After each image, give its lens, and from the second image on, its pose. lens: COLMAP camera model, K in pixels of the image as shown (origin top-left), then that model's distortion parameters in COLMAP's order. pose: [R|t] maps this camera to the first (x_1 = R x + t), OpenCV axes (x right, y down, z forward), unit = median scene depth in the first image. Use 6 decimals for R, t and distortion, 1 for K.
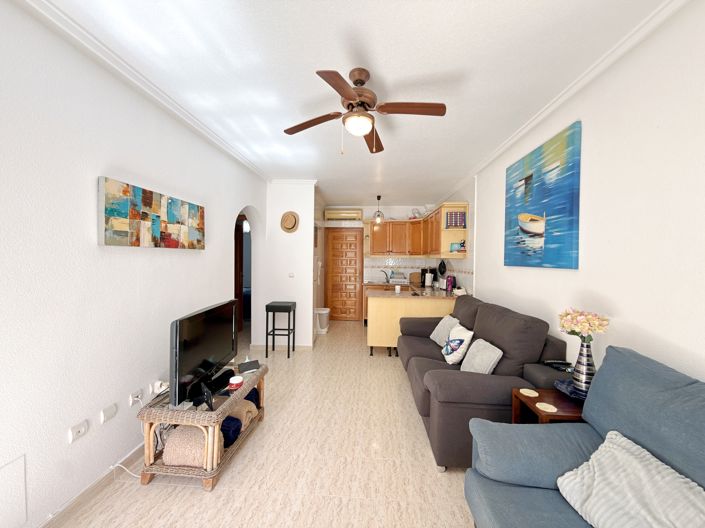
lens RADIAL K [[281.6, 0, 352.5], [0, 281.6, 264.0], [0, 0, 1]] dist [-0.000632, 0.000137]
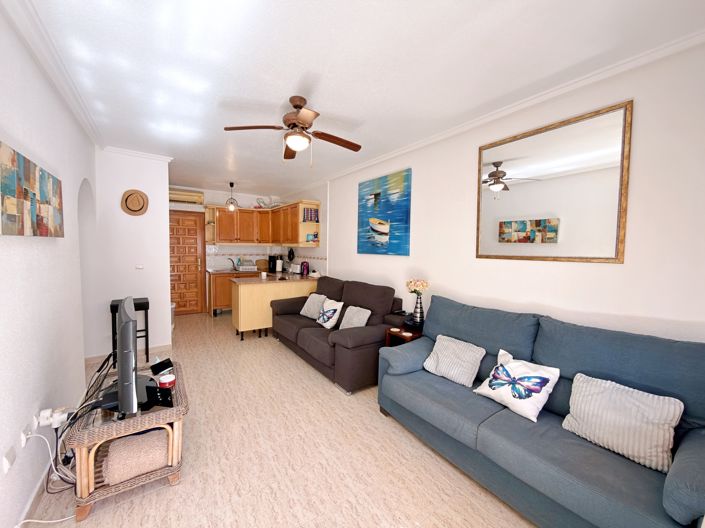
lens RADIAL K [[281.6, 0, 352.5], [0, 281.6, 264.0], [0, 0, 1]] dist [-0.000632, 0.000137]
pose [[0.779504, -0.035713, 0.625379, -0.359958], [0.003269, 0.998592, 0.052951, -0.015392], [-0.626389, -0.039231, 0.778523, -0.080383]]
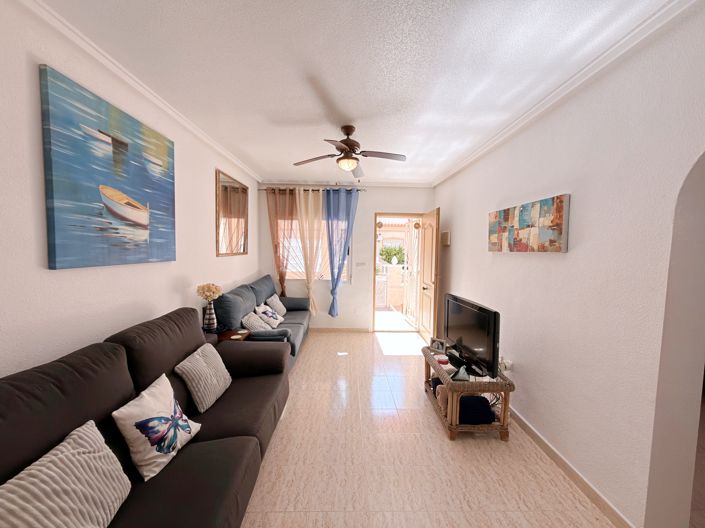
lens RADIAL K [[281.6, 0, 352.5], [0, 281.6, 264.0], [0, 0, 1]] dist [-0.000632, 0.000137]
pose [[-0.996019, -0.022418, -0.086275, 0.067386], [-0.028687, 0.996983, 0.072123, -0.053394], [0.084398, 0.074311, -0.993657, 1.531889]]
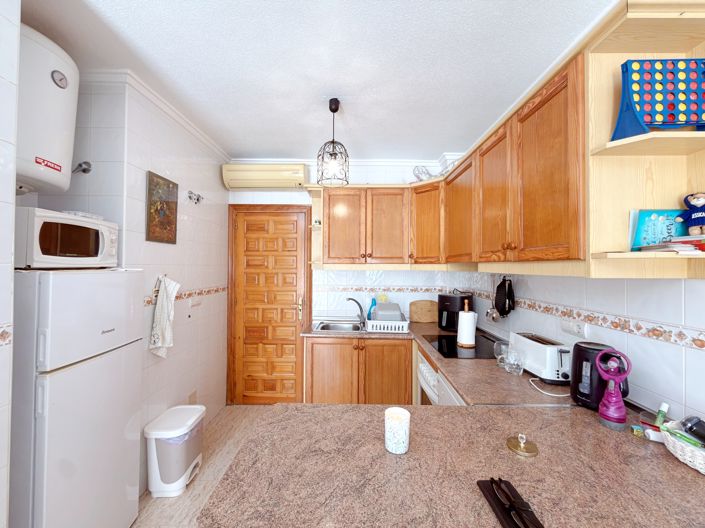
lens RADIAL K [[281.6, 0, 352.5], [0, 281.6, 264.0], [0, 0, 1]] dist [-0.000632, 0.000137]
pose [[0.997689, -0.004653, 0.067789, 0.162126], [0.006492, 0.999616, -0.026928, -0.039922], [-0.067638, 0.027305, 0.997336, 1.137608]]
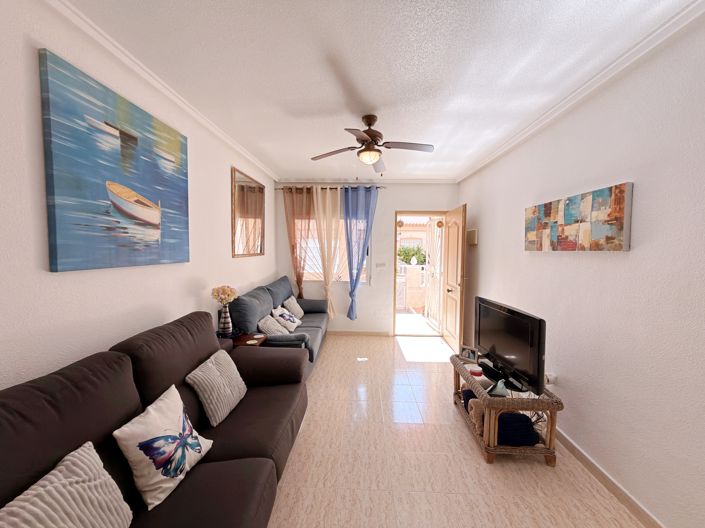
lens RADIAL K [[281.6, 0, 352.5], [0, 281.6, 264.0], [0, 0, 1]] dist [-0.000632, 0.000137]
pose [[-0.999366, -0.019894, -0.029532, 0.080262], [-0.021969, 0.997187, 0.071666, -0.049298], [0.028024, 0.072270, -0.996991, 1.464216]]
